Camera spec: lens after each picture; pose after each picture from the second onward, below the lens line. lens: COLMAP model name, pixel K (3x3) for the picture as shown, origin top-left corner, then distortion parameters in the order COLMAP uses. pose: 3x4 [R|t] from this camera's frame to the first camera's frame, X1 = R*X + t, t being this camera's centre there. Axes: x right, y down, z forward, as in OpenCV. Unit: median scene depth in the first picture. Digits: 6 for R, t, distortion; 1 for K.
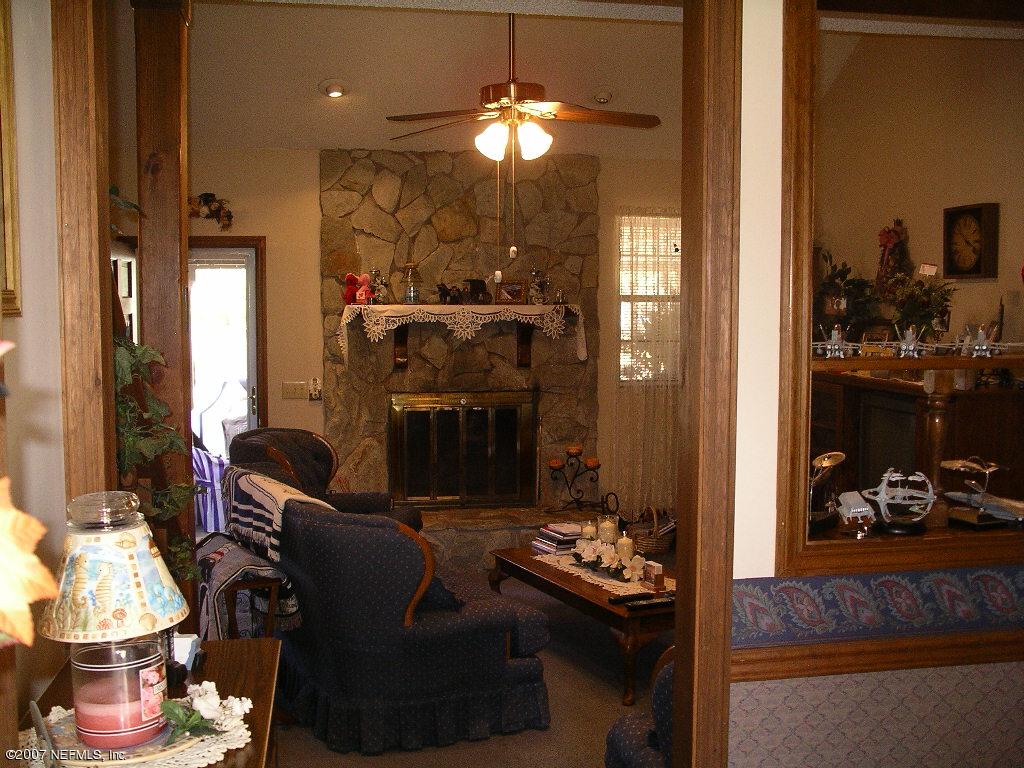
lens RADIAL K [[1115.4, 0, 512.0], [0, 1115.4, 384.0], [0, 0, 1]] dist [-0.195565, 0.374974]
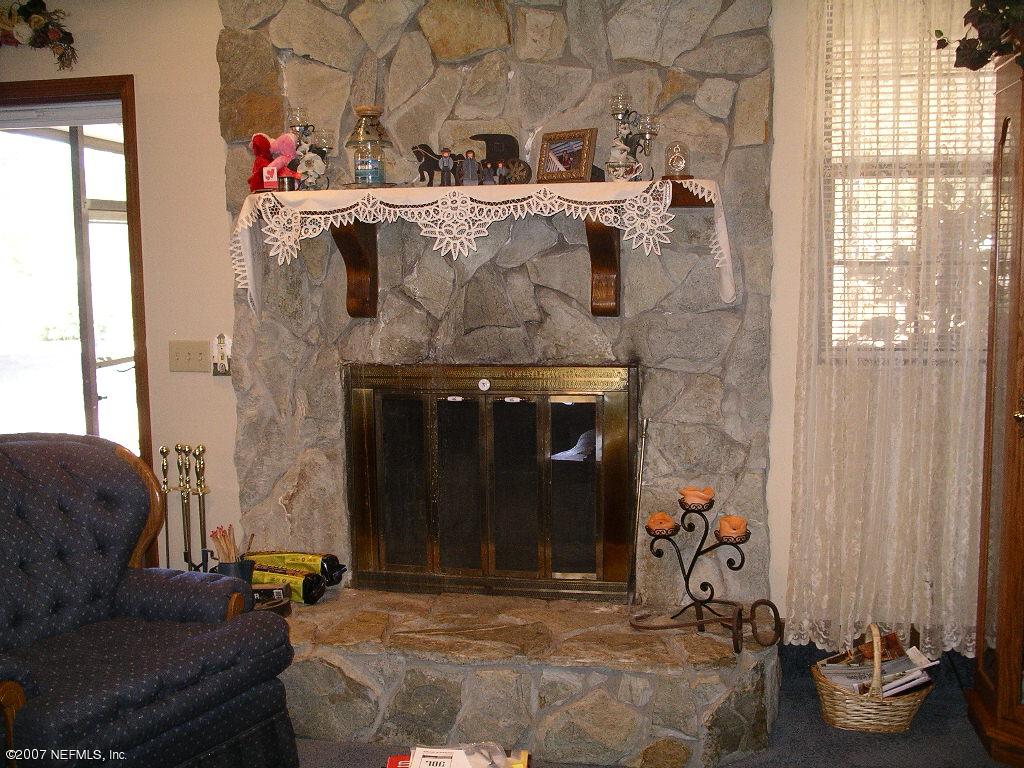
lens RADIAL K [[1115.4, 0, 512.0], [0, 1115.4, 384.0], [0, 0, 1]] dist [-0.195565, 0.374974]
pose [[0.930052, 0.029370, -0.366253, 0.151949], [-0.012525, 0.998755, 0.048284, -0.008817], [0.367215, -0.040320, 0.929262, 0.550026]]
